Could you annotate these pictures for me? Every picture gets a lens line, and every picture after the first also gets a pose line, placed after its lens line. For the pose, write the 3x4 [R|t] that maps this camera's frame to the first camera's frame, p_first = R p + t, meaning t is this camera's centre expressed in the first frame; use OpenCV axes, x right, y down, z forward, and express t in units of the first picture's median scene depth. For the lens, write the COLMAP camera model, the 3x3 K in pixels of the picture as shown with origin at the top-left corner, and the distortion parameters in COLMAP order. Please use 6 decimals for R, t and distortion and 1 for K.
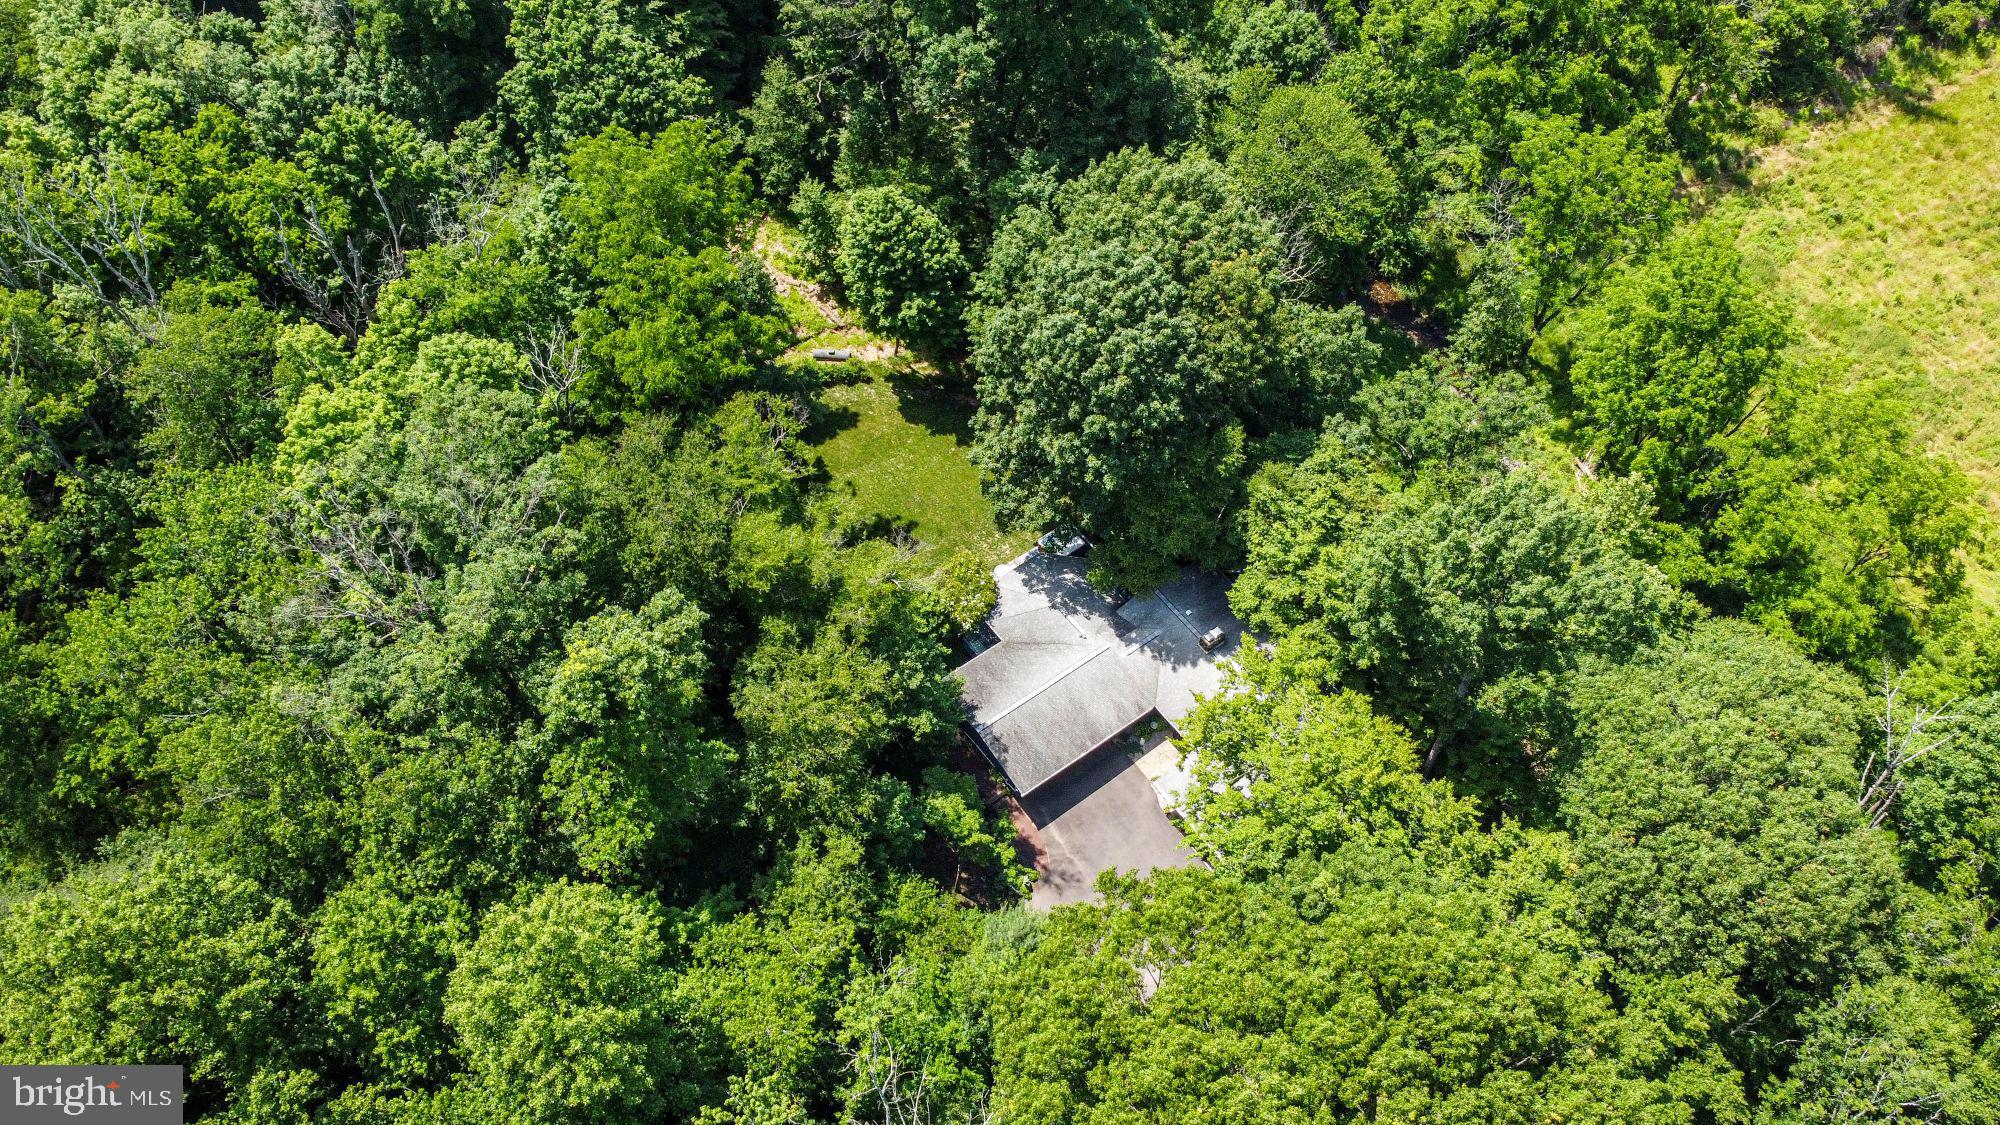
lens RADIAL K [[1445.6, 0, 998.3], [0, 1445.6, 596.9], [0, 0, 1]] dist [0.002092, -0.006687]
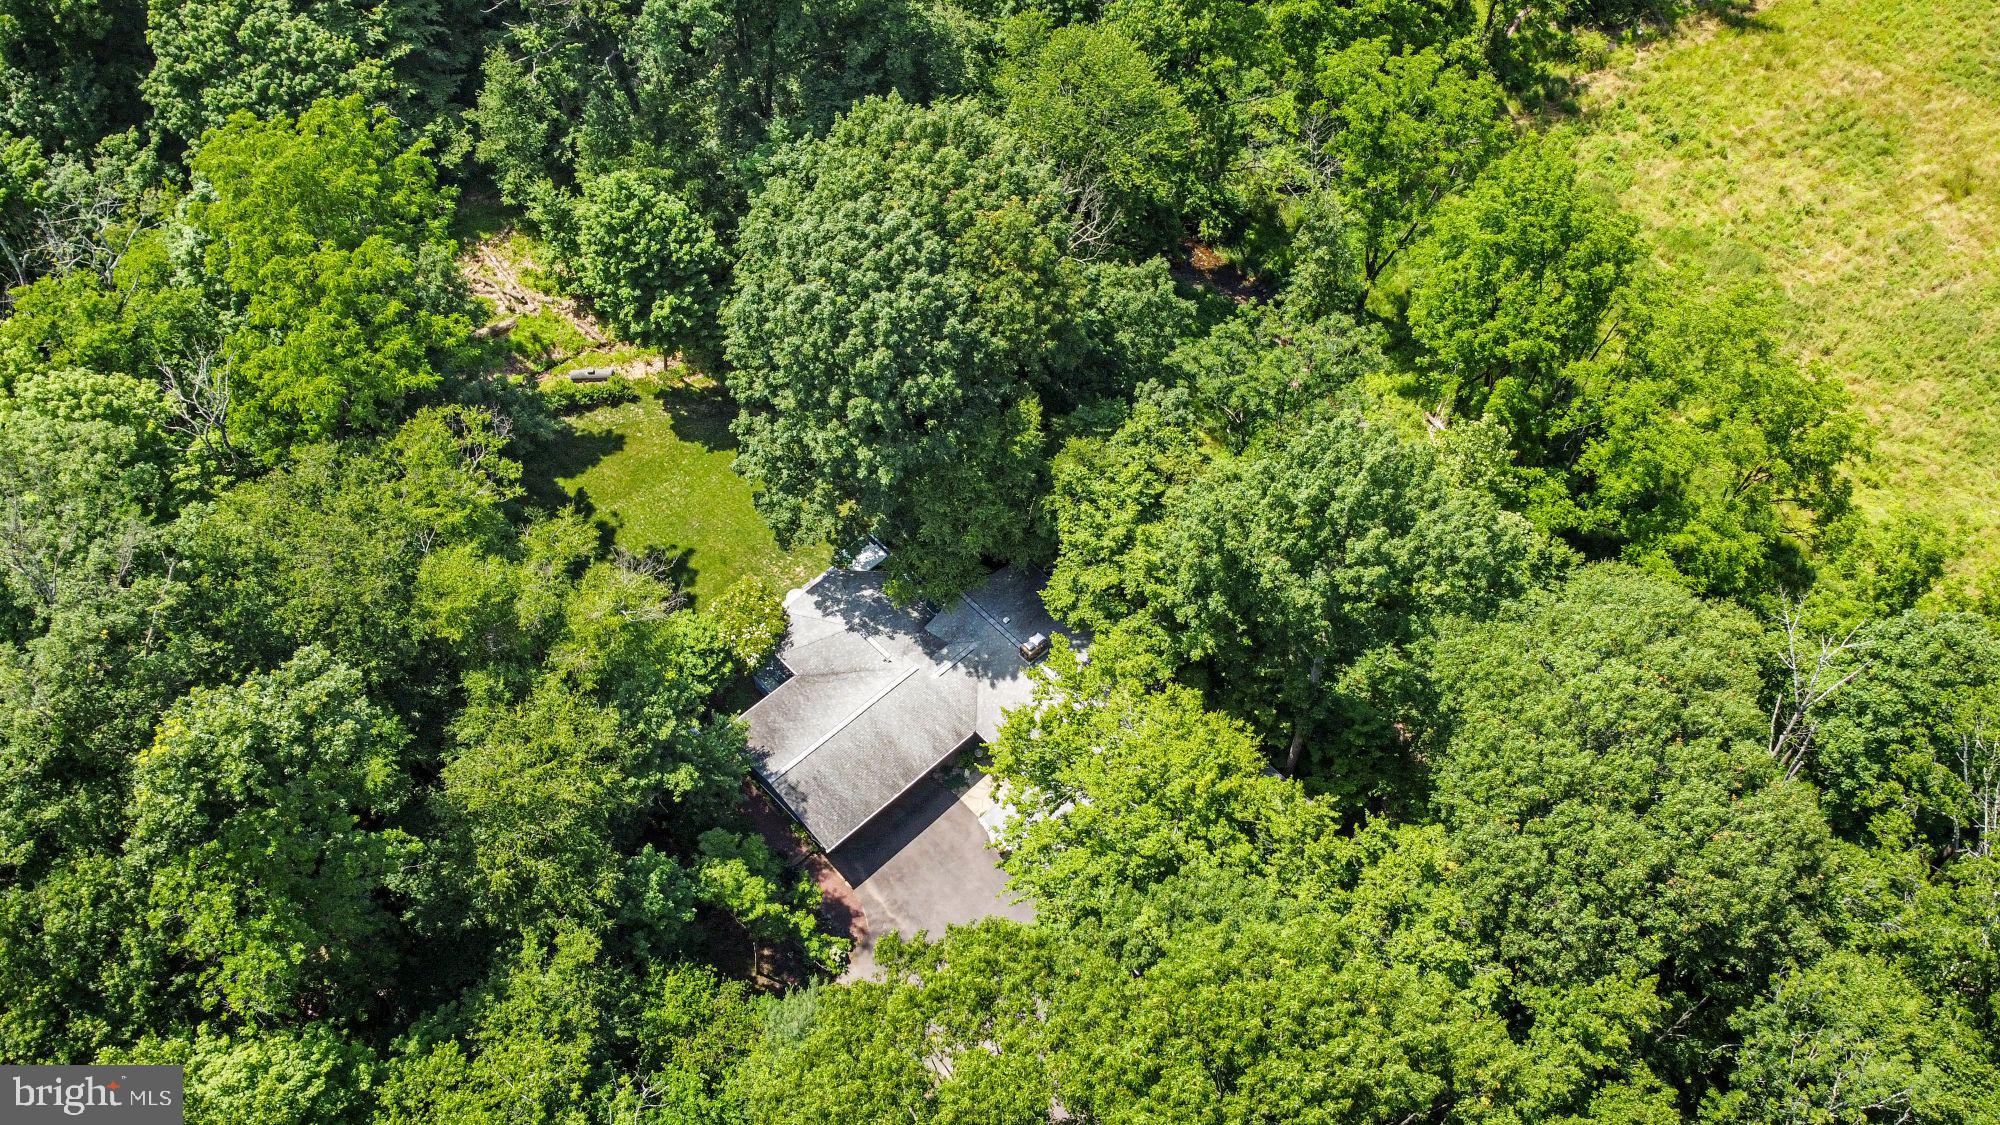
lens RADIAL K [[1445.6, 0, 998.3], [0, 1445.6, 596.9], [0, 0, 1]] dist [0.002092, -0.006687]
pose [[0.992951, -0.101212, 0.061679, 0.082069], [0.103102, 0.994269, -0.028257, 0.023218], [-0.058466, 0.034417, 0.997696, 0.142318]]
